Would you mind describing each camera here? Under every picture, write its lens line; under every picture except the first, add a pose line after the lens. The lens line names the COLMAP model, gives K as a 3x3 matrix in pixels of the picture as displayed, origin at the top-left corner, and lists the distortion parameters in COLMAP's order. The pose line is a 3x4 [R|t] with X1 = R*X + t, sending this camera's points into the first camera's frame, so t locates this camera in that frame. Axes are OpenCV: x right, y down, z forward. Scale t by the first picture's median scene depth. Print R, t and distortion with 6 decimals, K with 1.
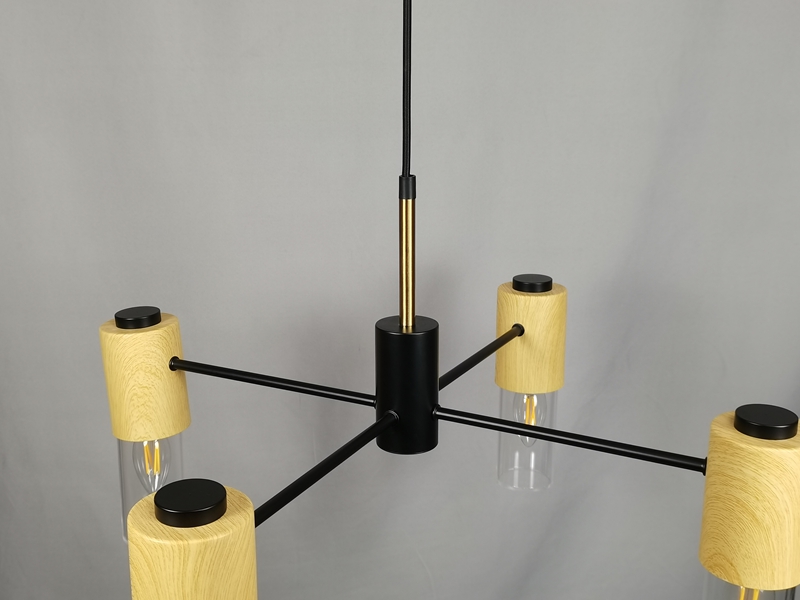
lens RADIAL K [[1020.1, 0, 399.5], [0, 1020.1, 254.3], [0, 0, 1]] dist [0.008187, -0.003020]
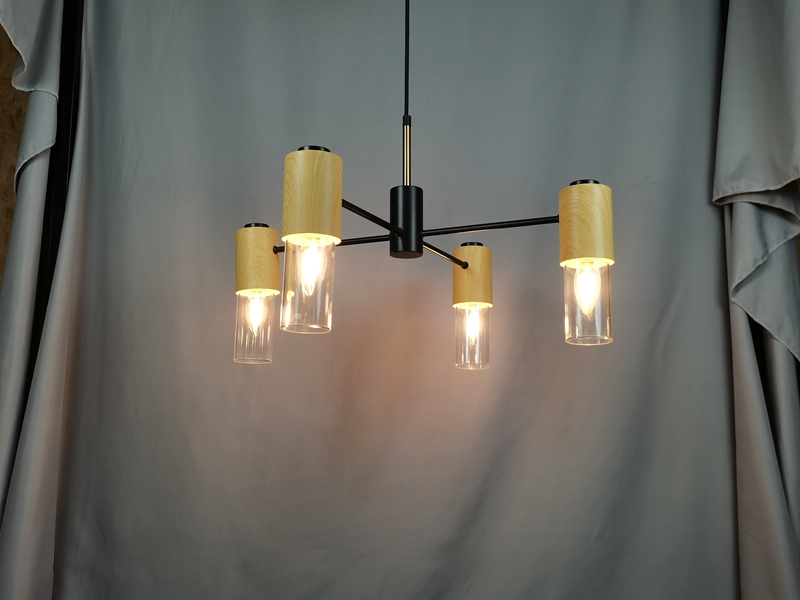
lens RADIAL K [[805.4, 0, 400.0], [0, 805.4, 300.0], [0, 0, 1]] dist [0.003280, -0.011792]
pose [[0.999204, 0.014061, 0.037327, -0.060346], [0.001021, 0.926485, -0.376329, 0.864334], [-0.039874, 0.376068, 0.925734, -0.348017]]
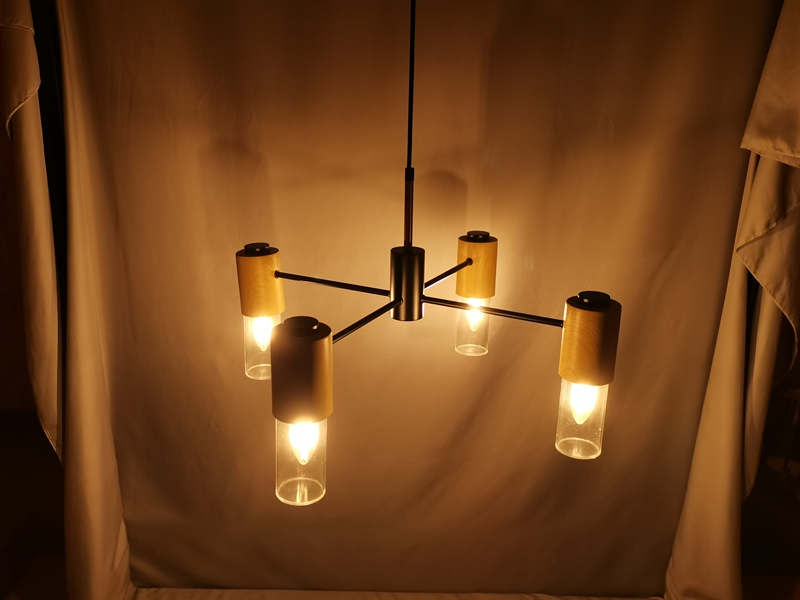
lens RADIAL K [[697.1, 0, 397.1], [0, 697.1, 302.7], [0, 0, 1]] dist [0.007036, -0.005867]
pose [[0.999724, 0.021681, 0.009020, -0.020901], [-0.022346, 0.996408, 0.081683, 0.060837], [-0.007217, -0.081862, 0.996618, -0.269689]]
